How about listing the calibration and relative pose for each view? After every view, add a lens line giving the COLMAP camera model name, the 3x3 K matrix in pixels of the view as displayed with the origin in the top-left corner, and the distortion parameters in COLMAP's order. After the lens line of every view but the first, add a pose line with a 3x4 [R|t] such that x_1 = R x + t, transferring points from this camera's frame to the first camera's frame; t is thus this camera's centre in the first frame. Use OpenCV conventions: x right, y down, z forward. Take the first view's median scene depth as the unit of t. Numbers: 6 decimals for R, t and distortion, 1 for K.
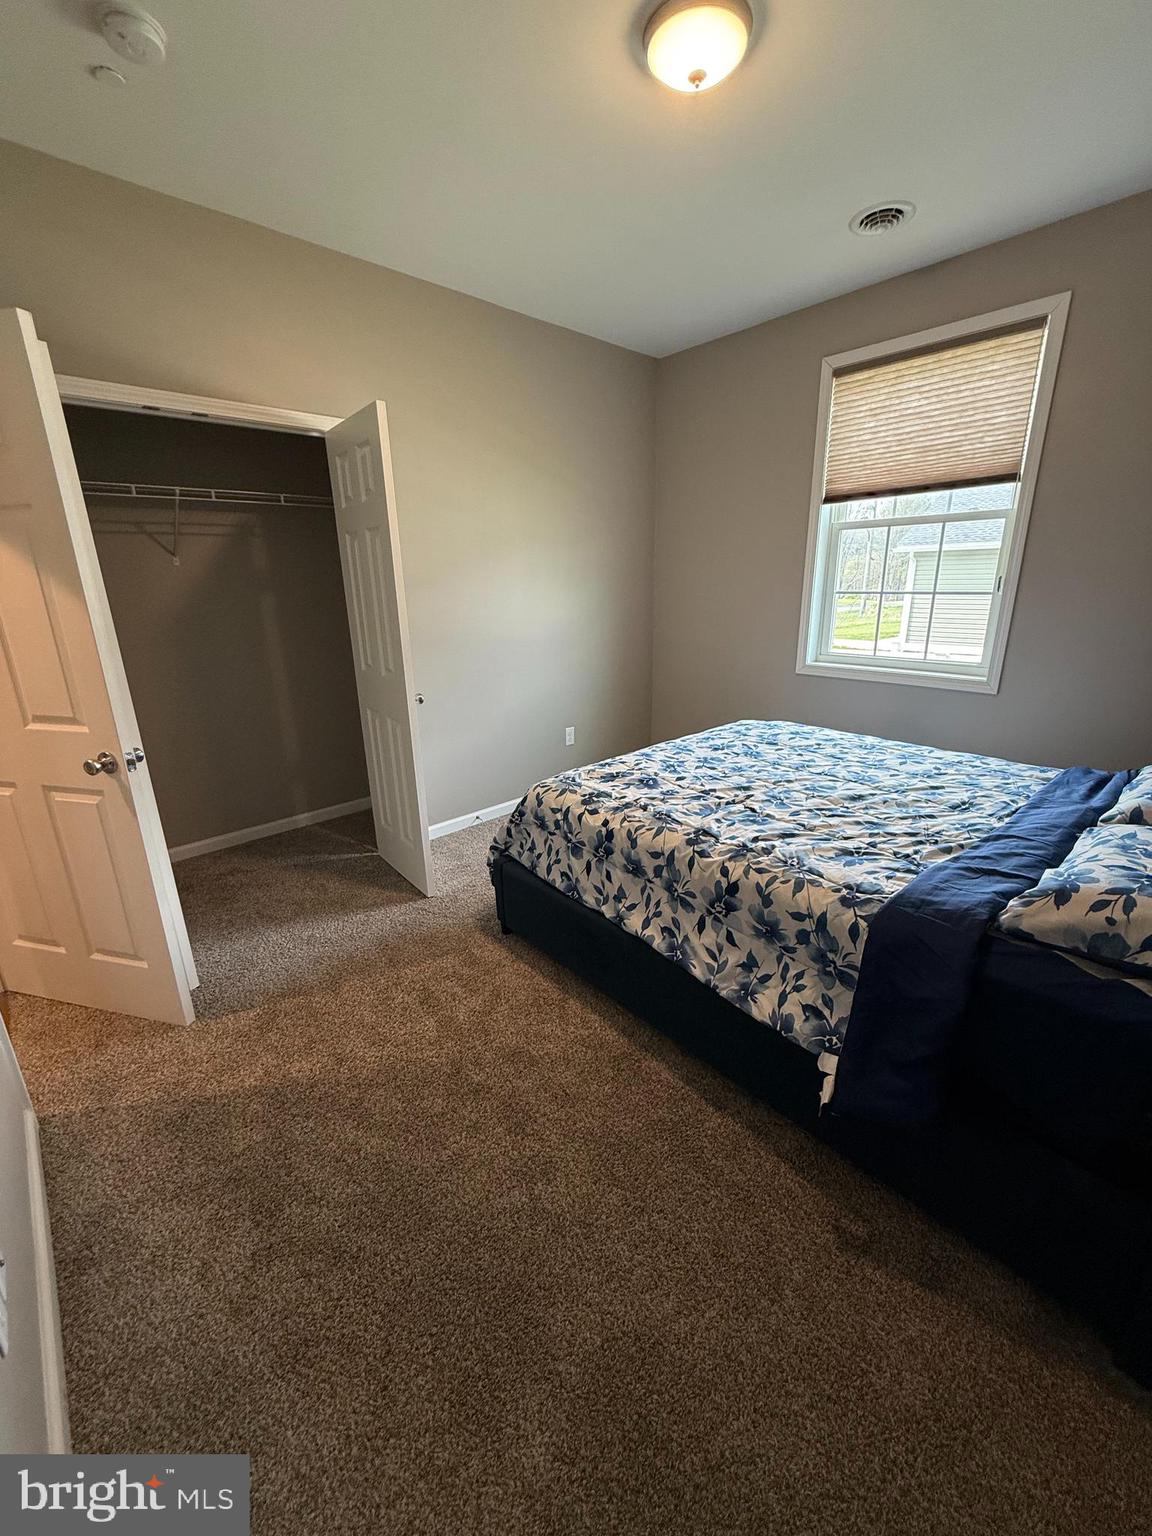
lens RADIAL K [[613.2, 0, 576.0], [0, 613.2, 768.0], [0, 0, 1]] dist [-0.001498, -0.000295]
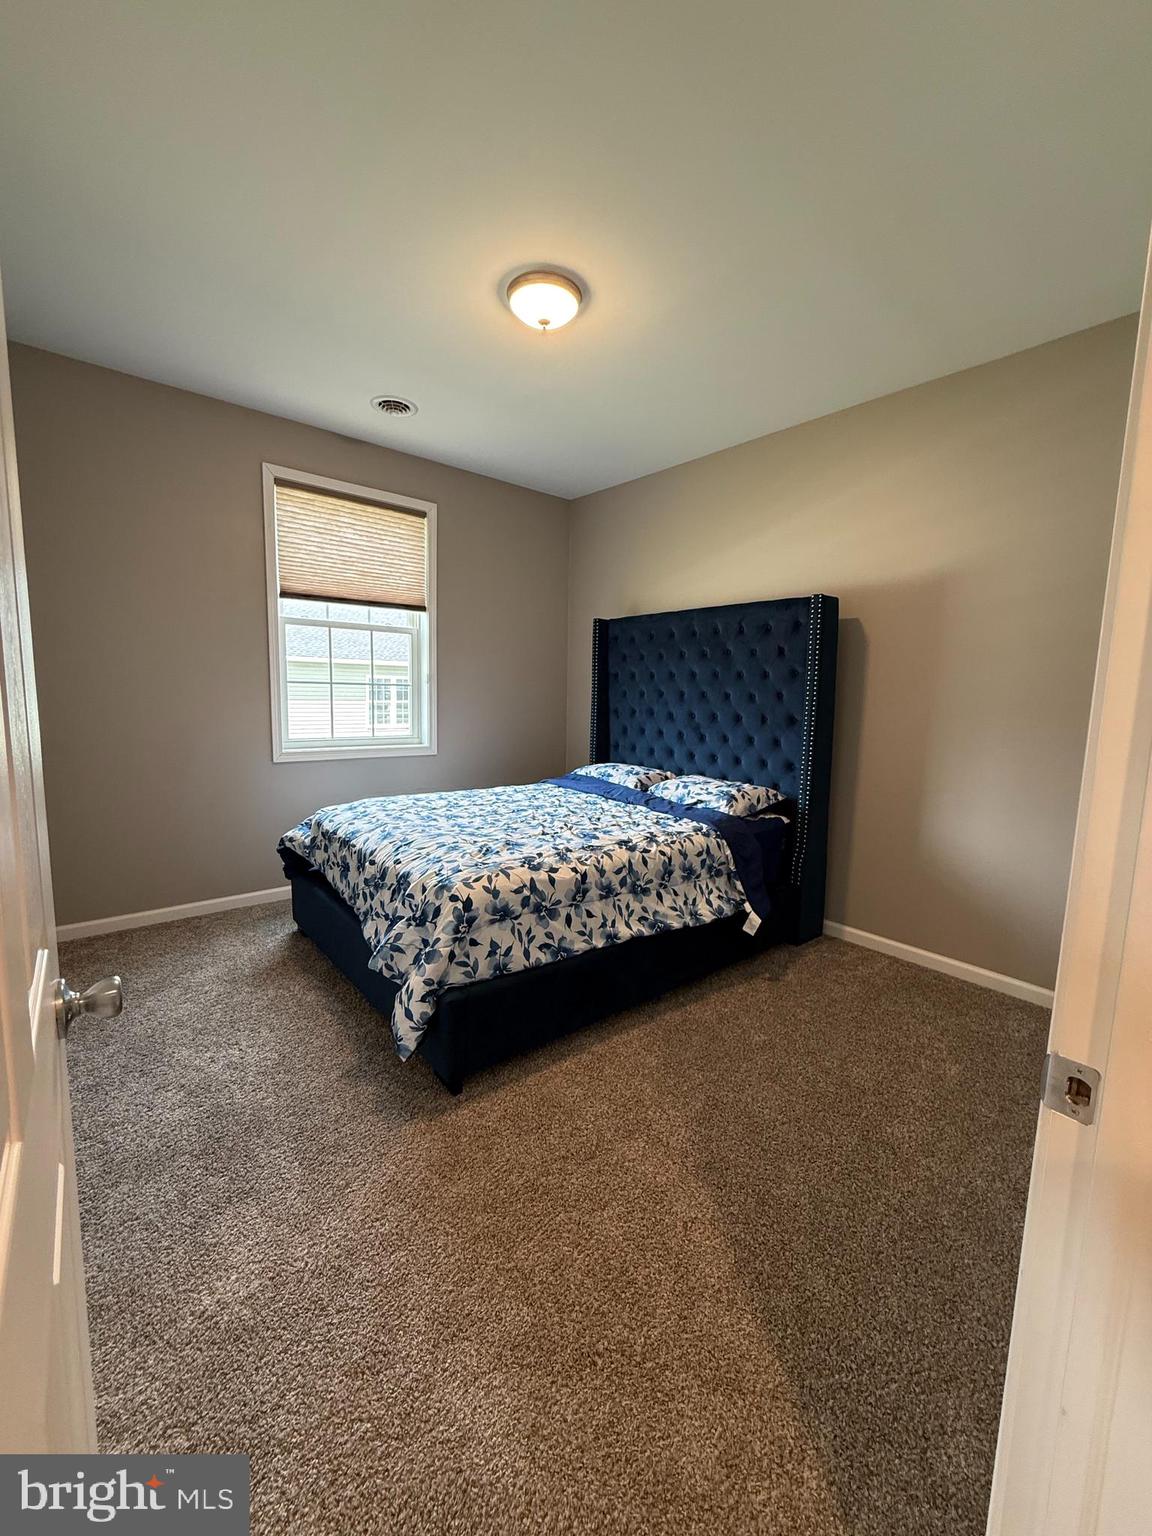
lens RADIAL K [[613.2, 0, 576.0], [0, 613.2, 768.0], [0, 0, 1]] dist [-0.001498, -0.000295]
pose [[0.041079, -0.105258, 0.993596, -0.883600], [0.270938, 0.958350, 0.090323, -0.160869], [-0.961720, 0.265493, 0.067886, 0.739552]]
